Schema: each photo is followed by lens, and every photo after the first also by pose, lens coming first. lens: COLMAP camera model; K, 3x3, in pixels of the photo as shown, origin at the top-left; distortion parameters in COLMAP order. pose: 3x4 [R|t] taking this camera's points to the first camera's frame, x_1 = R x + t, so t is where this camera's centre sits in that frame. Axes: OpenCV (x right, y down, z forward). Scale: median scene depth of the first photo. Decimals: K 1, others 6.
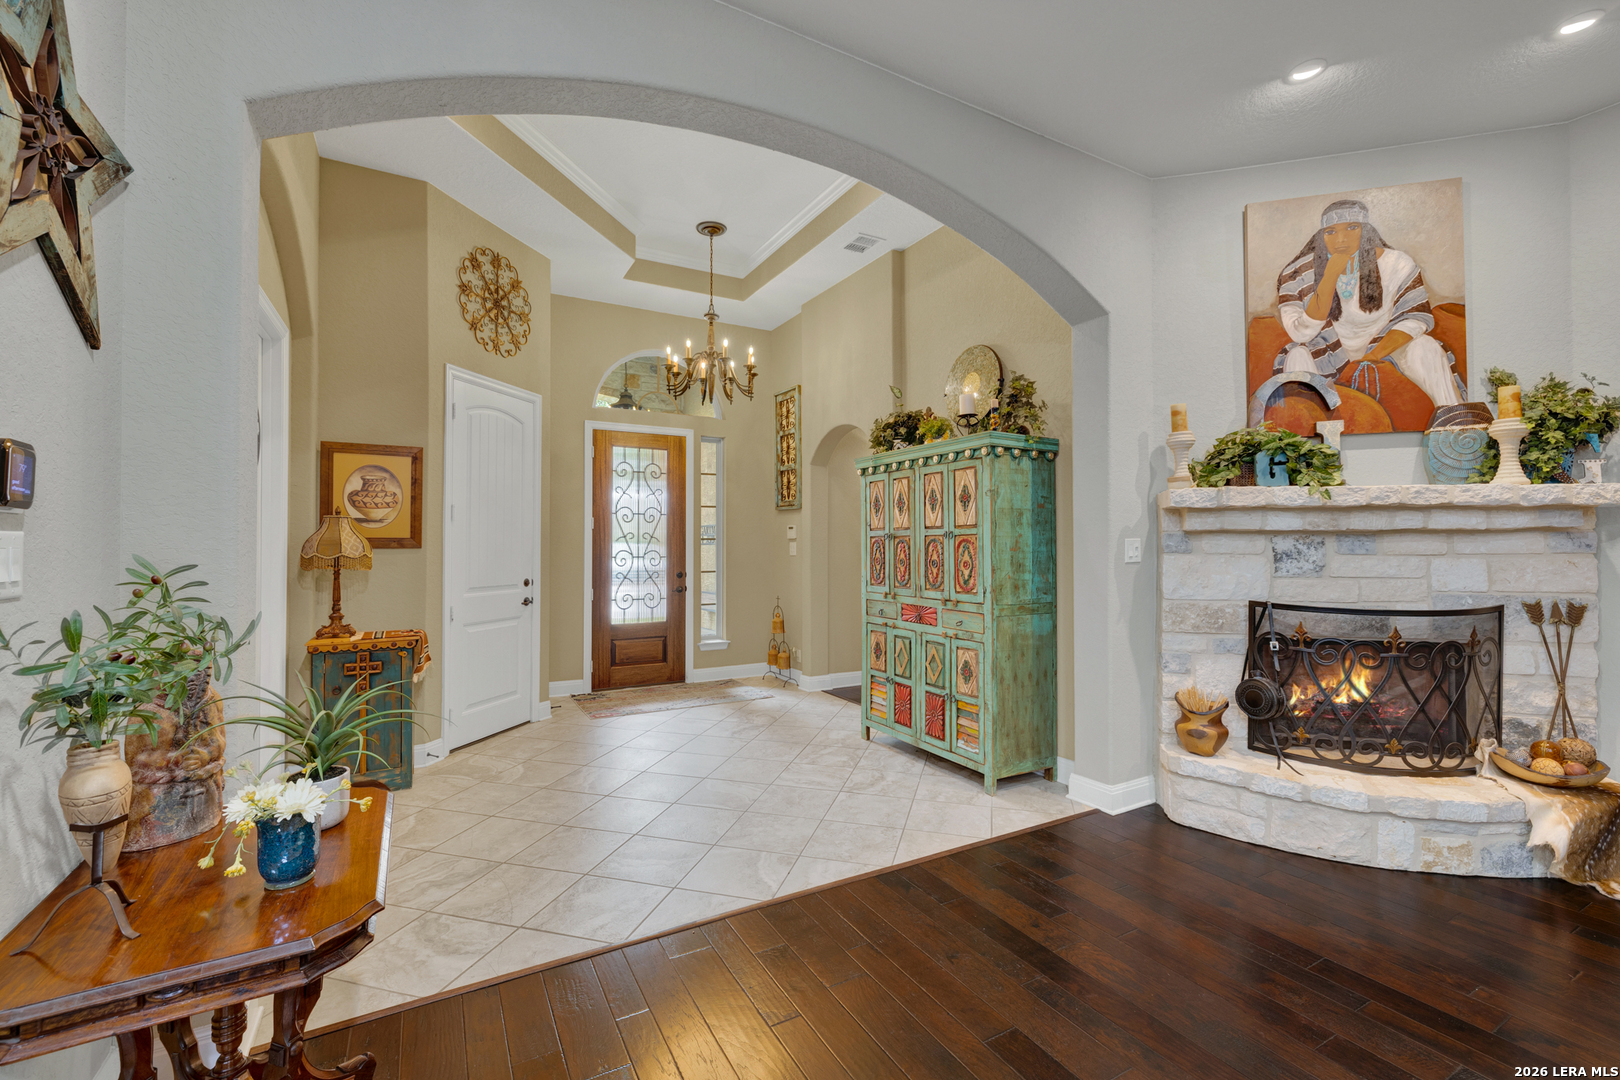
lens RADIAL K [[691.3, 0, 803.5], [0, 691.3, 532.4], [0, 0, 1]] dist [-0.004018, 0.002816]
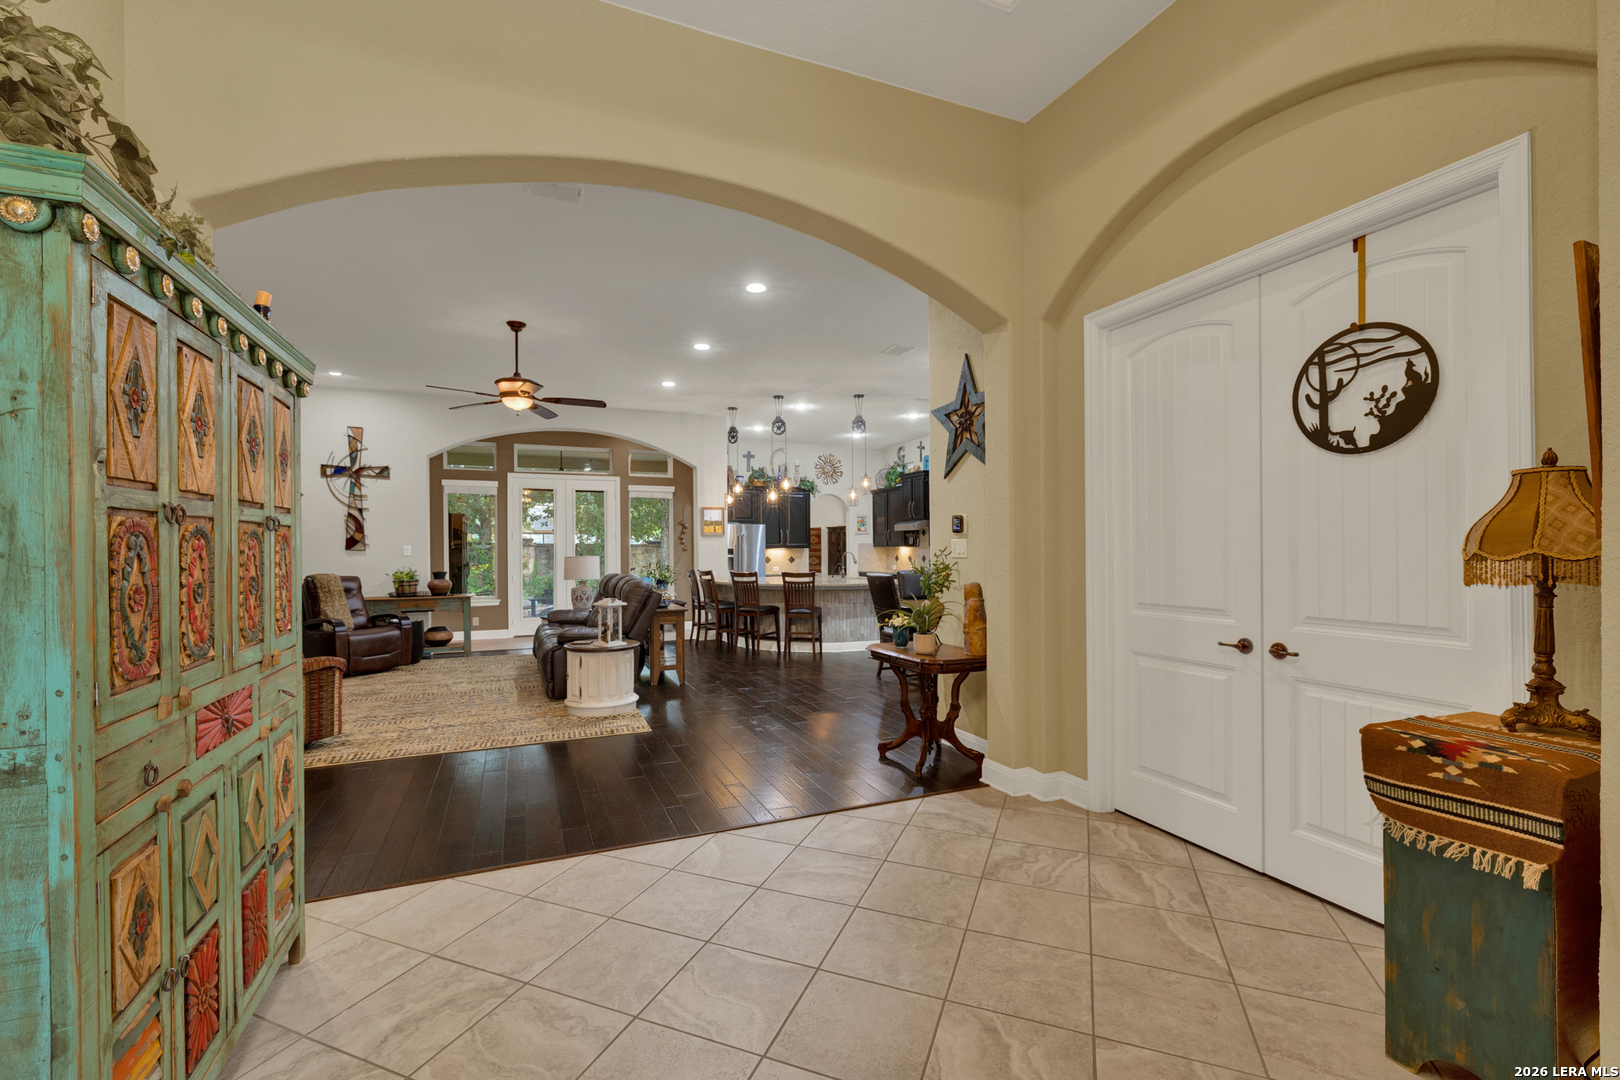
lens RADIAL K [[691.3, 0, 811.5], [0, 691.3, 547.3], [0, 0, 1]] dist [-0.004018, 0.002816]
pose [[-0.995292, 0.008346, 0.096561, -0.221455], [0.006489, 0.999788, -0.019534, 0.032828], [-0.096704, -0.018816, -0.995135, 1.461621]]
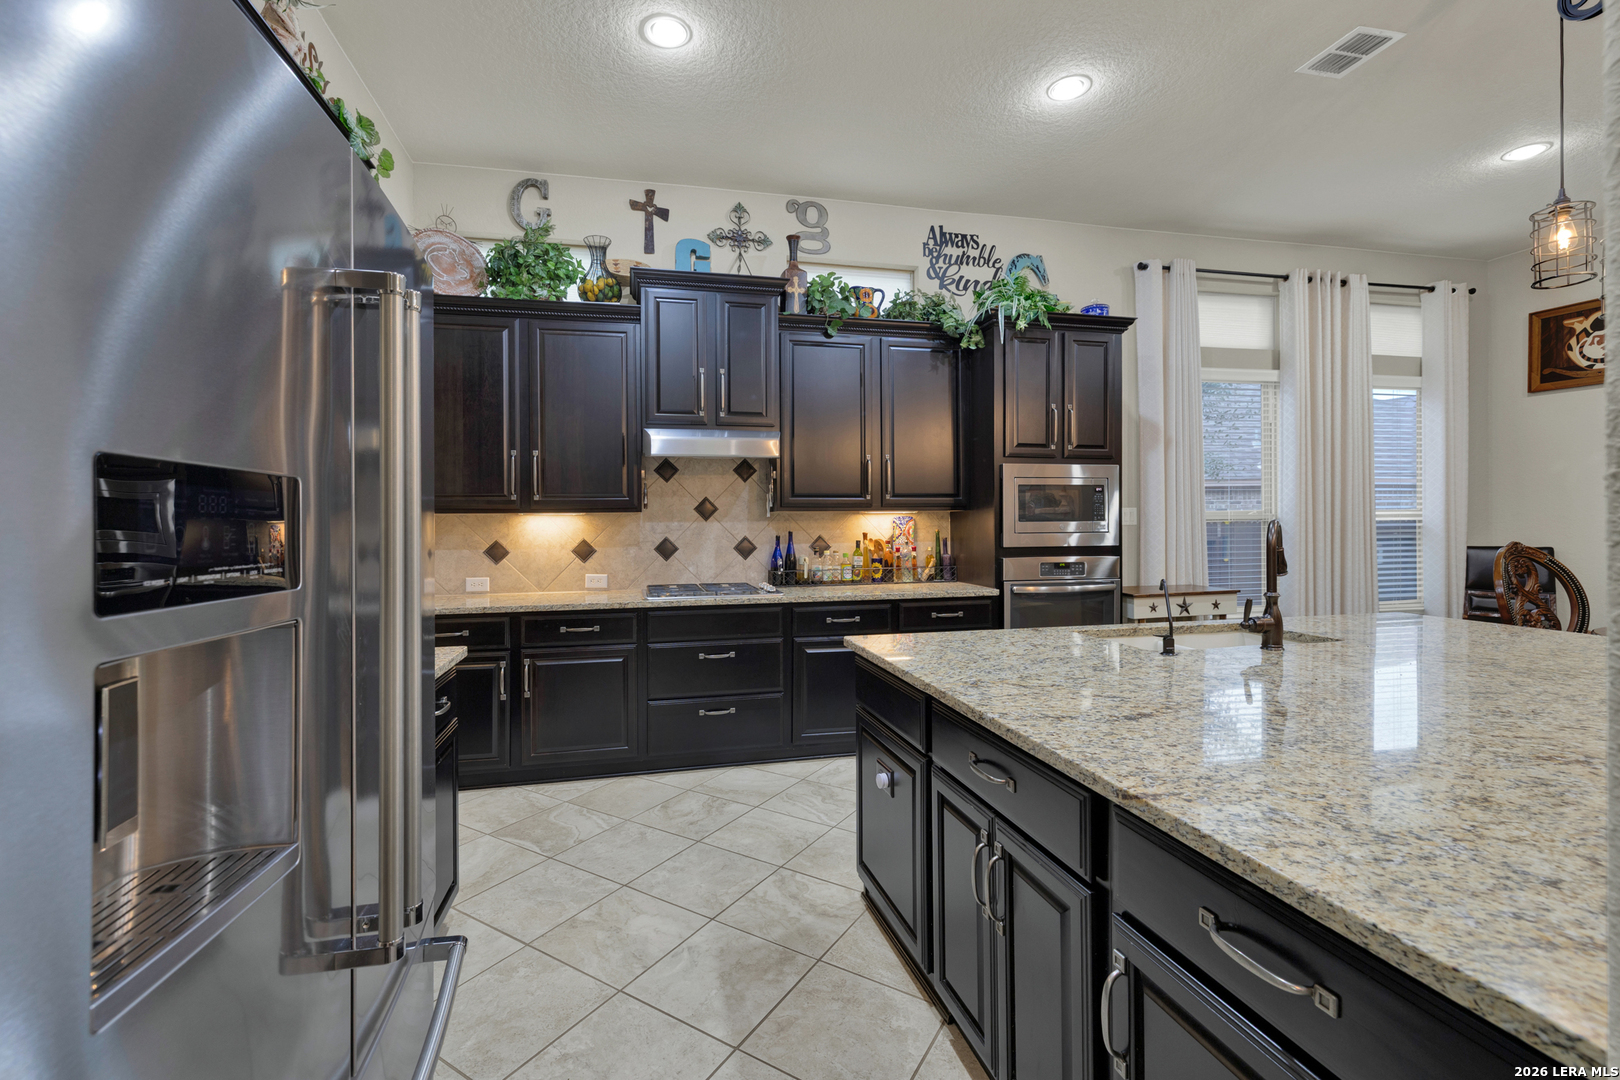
lens RADIAL K [[691.3, 0, 800.7], [0, 691.3, 523.4], [0, 0, 1]] dist [-0.004018, 0.002816]
pose [[-0.282364, 0.006126, -0.959288, 0.501883], [0.024056, 0.999710, -0.000696, -0.006339], [0.959006, -0.023274, -0.282429, -1.196437]]
